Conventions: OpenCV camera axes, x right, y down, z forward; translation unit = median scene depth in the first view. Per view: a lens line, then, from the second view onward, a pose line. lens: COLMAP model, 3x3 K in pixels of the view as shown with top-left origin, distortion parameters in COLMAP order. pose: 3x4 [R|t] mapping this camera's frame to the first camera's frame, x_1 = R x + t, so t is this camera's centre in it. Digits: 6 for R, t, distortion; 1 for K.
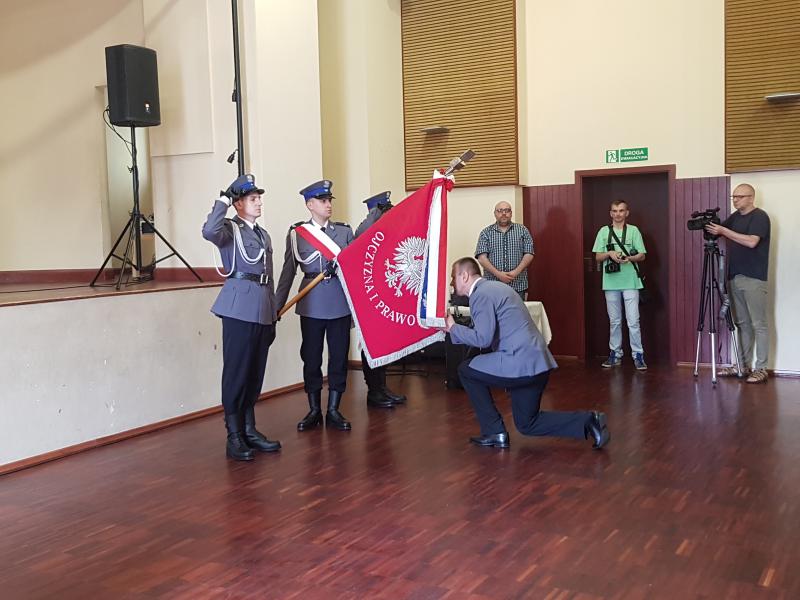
lens RADIAL K [[852.4, 0, 401.4], [0, 852.4, 298.5], [0, 0, 1]] dist [0.012425, -0.005435]
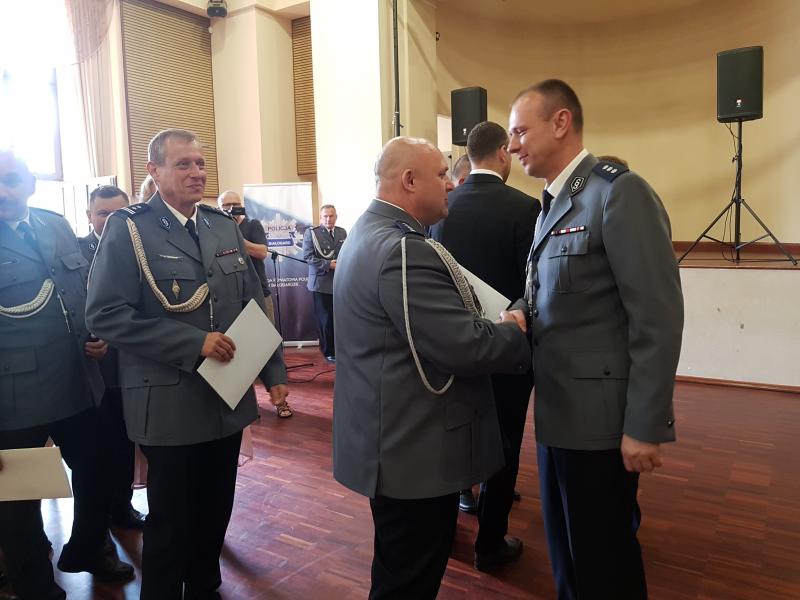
lens RADIAL K [[633.1, 0, 400.6], [0, 633.1, 298.2], [0, 0, 1]] dist [-0.002710, -0.007628]
pose [[-0.060736, 0.136322, -0.988801, 1.034704], [-0.041962, 0.989405, 0.138983, -0.125090], [0.997271, 0.049933, -0.054372, 1.122382]]
